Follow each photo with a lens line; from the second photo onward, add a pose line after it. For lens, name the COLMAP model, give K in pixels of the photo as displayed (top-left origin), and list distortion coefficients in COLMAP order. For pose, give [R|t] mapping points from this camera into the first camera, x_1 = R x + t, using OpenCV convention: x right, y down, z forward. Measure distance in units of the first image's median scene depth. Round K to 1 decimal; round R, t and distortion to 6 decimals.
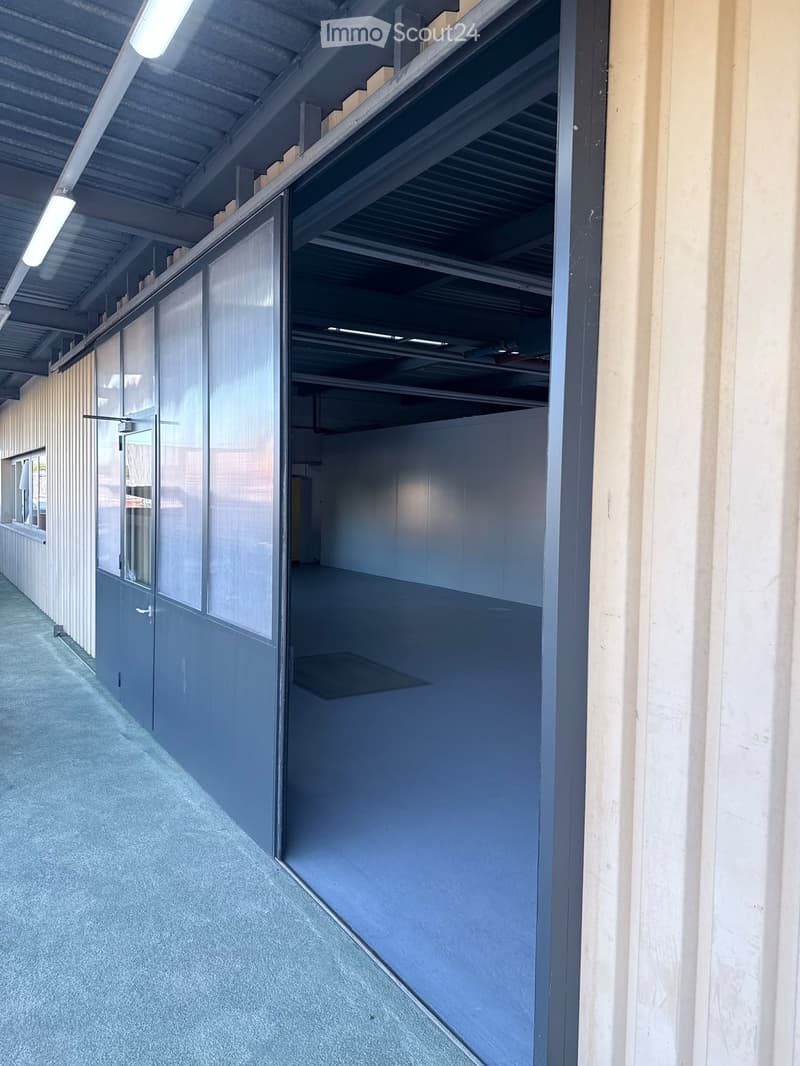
lens RADIAL K [[748.8, 0, 394.3], [0, 748.8, 529.9], [0, 0, 1]] dist [0.038414, -0.040280]
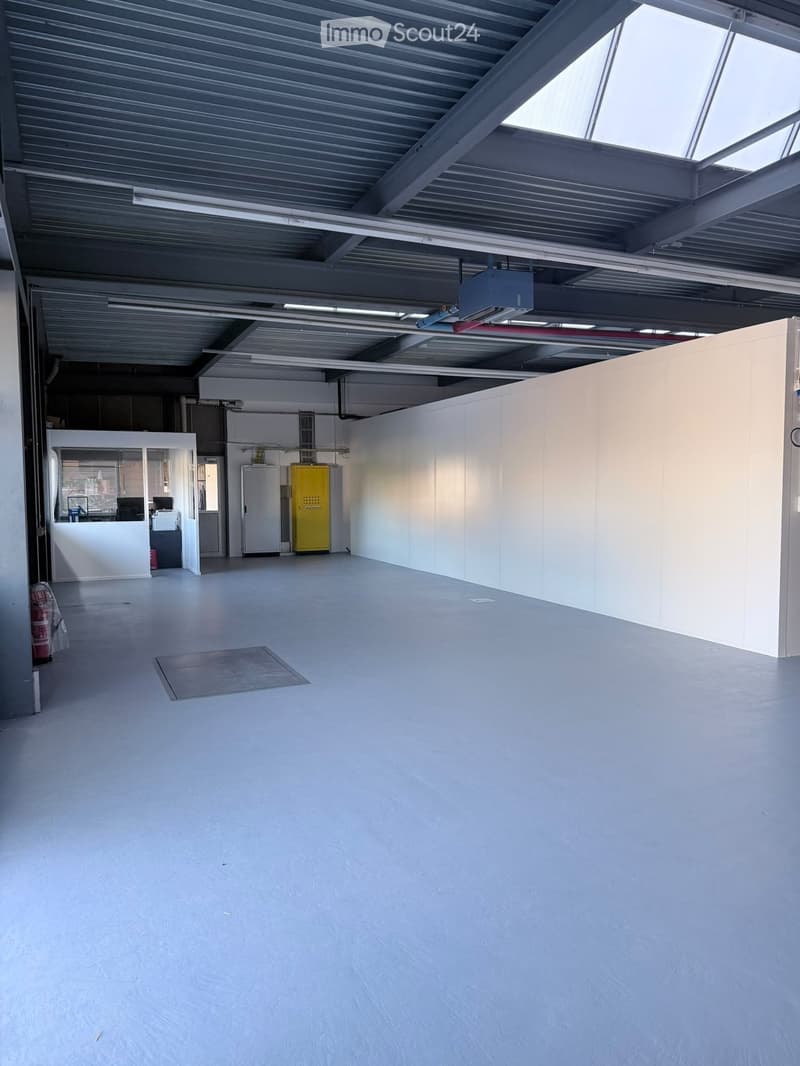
lens RADIAL K [[748.8, 0, 404.7], [0, 748.8, 525.0], [0, 0, 1]] dist [0.038414, -0.040280]
pose [[0.988941, -0.023632, -0.146417, 0.147302], [0.024675, 0.999681, 0.005308, 0.006045], [0.146245, -0.008862, 0.989209, 0.057809]]
